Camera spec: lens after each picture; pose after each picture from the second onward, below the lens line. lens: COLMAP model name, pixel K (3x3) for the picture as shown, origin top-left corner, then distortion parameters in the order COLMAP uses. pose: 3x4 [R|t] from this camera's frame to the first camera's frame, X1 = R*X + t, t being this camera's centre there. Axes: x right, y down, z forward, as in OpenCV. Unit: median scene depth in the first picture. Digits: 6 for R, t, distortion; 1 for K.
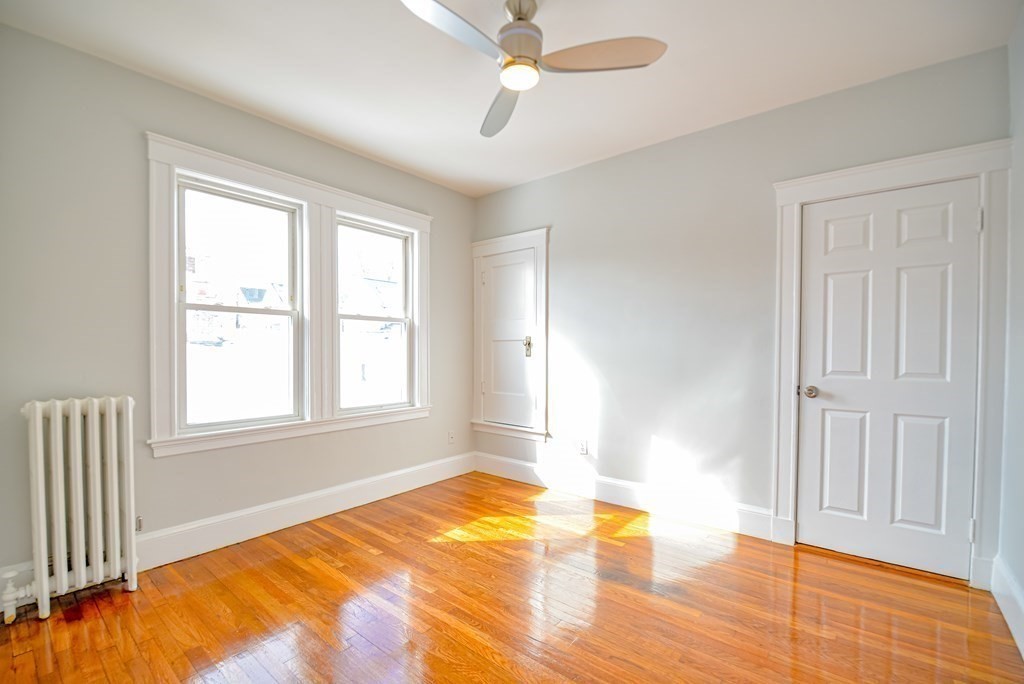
lens RADIAL K [[437.9, 0, 518.3], [0, 437.9, 360.0], [0, 0, 1]] dist [0.001710, -0.000023]
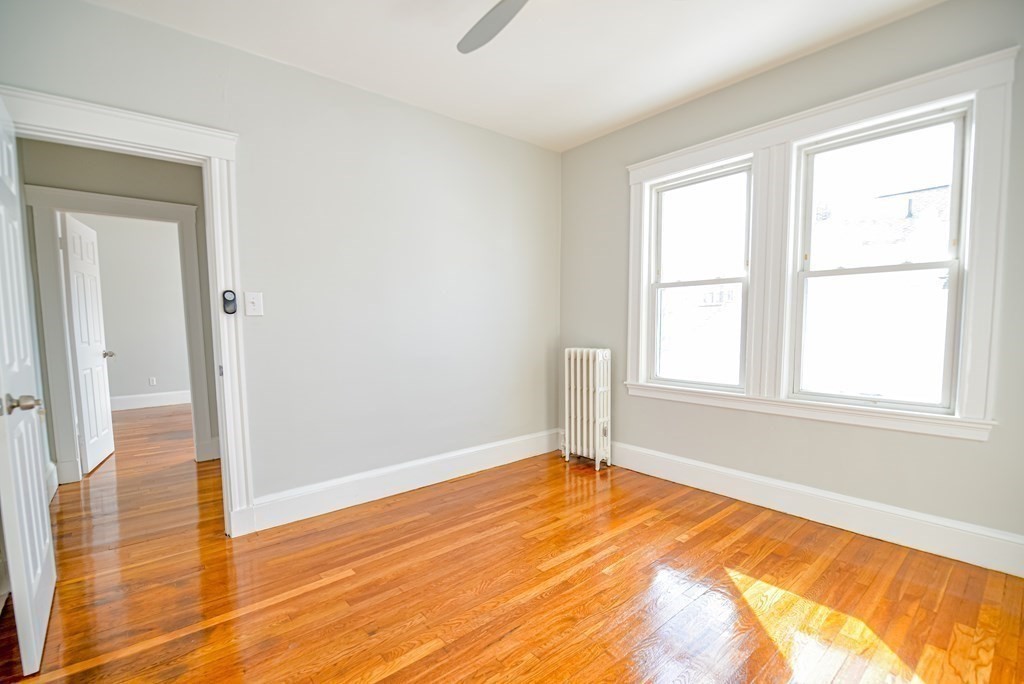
lens RADIAL K [[466.4, 0, 515.3], [0, 466.4, 360.9], [0, 0, 1]] dist [-0.003864, -0.000736]
pose [[-0.182804, 0.084553, -0.979507, 0.602733], [-0.009416, 0.996099, 0.087742, -0.016411], [0.983104, 0.025262, -0.181295, 0.738795]]
